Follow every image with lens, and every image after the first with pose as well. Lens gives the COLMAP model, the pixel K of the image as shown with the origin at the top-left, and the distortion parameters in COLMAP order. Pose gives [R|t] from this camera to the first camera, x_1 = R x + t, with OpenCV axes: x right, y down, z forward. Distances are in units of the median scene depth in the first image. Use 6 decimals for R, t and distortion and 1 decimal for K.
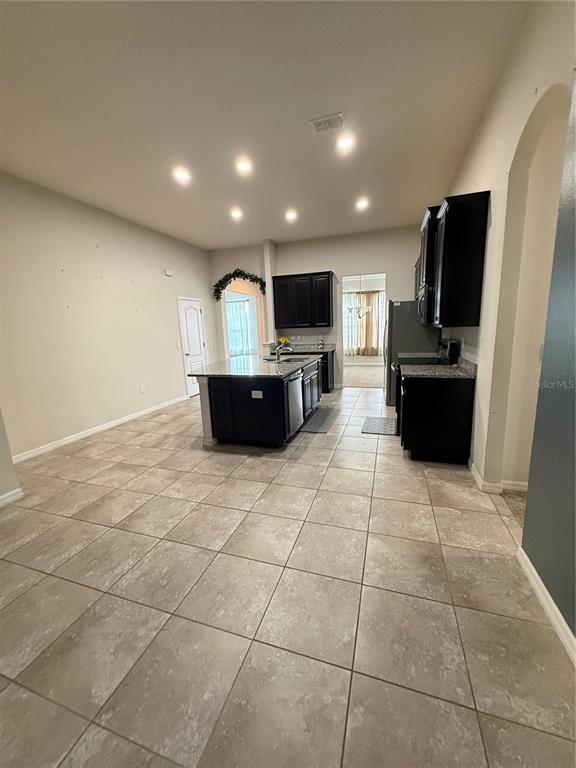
lens RADIAL K [[307.0, 0, 286.6], [0, 307.0, 383.0], [0, 0, 1]] dist [0.000585, 0.000332]
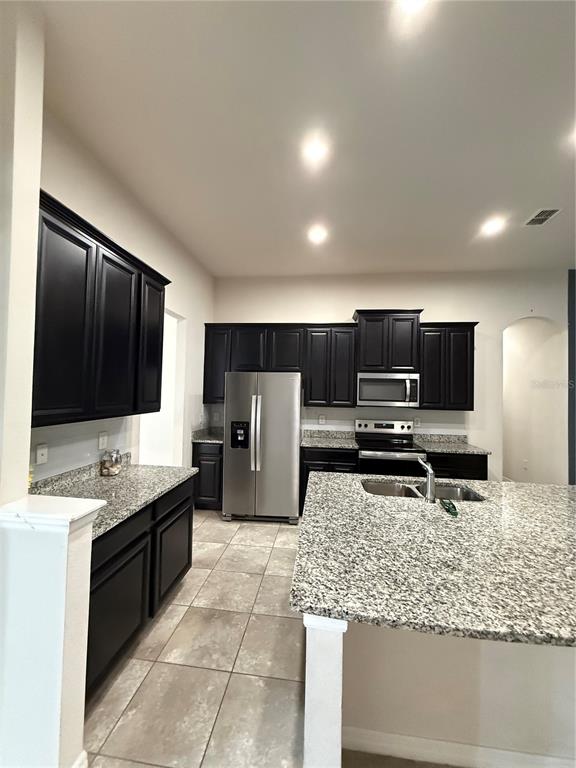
lens RADIAL K [[307.0, 0, 288.9], [0, 307.0, 382.9], [0, 0, 1]] dist [0.000585, 0.000332]
pose [[-0.197664, 0.057988, 0.978553, -0.502036], [0.169109, 0.985300, -0.024229, -0.314378], [-0.965573, 0.160693, -0.204564, 1.580002]]
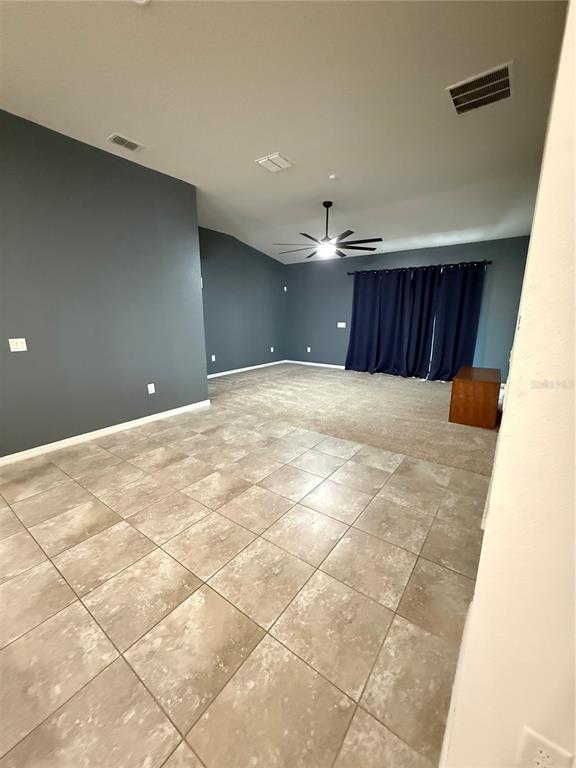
lens RADIAL K [[307.0, 0, 282.8], [0, 307.0, 383.3], [0, 0, 1]] dist [0.000585, 0.000332]
pose [[-0.946967, -0.025935, 0.320283, -0.597980], [0.102181, 0.920696, 0.376666, -0.143676], [-0.304652, 0.389417, -0.869219, 0.862016]]
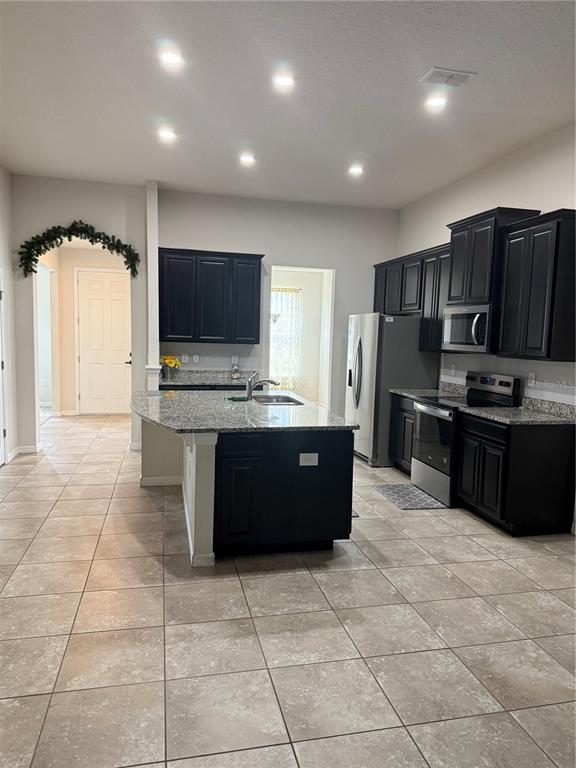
lens RADIAL K [[544.0, 0, 292.7], [0, 544.0, 385.7], [0, 0, 1]] dist [0.039908, -0.041584]
pose [[0.846420, 0.013631, 0.532341, -0.642423], [0.036108, 0.995903, -0.082911, -0.017414], [-0.531290, 0.089399, 0.842460, 0.125444]]
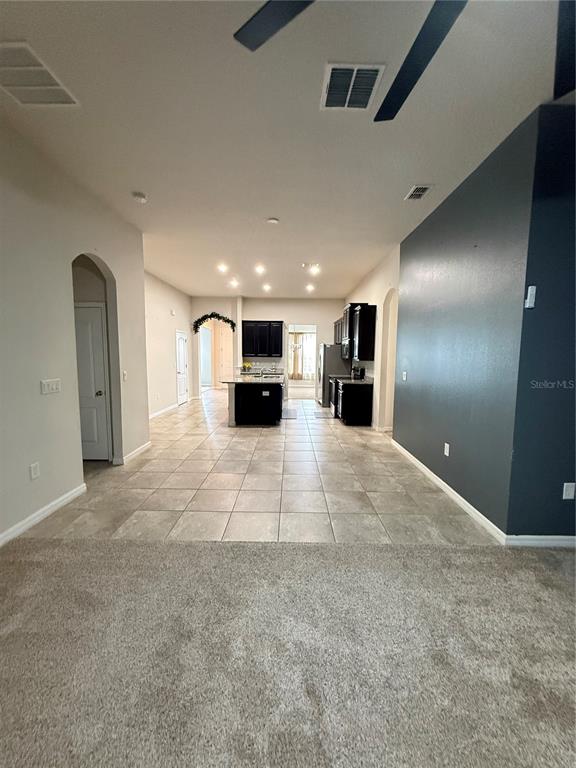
lens RADIAL K [[307.0, 0, 289.1], [0, 307.0, 381.9], [0, 0, 1]] dist [0.000585, 0.000332]
pose [[0.948288, 0.022087, 0.316643, -0.504784], [0.009114, 0.995270, -0.096718, 0.136288], [-0.317281, 0.094603, 0.943601, -0.685093]]
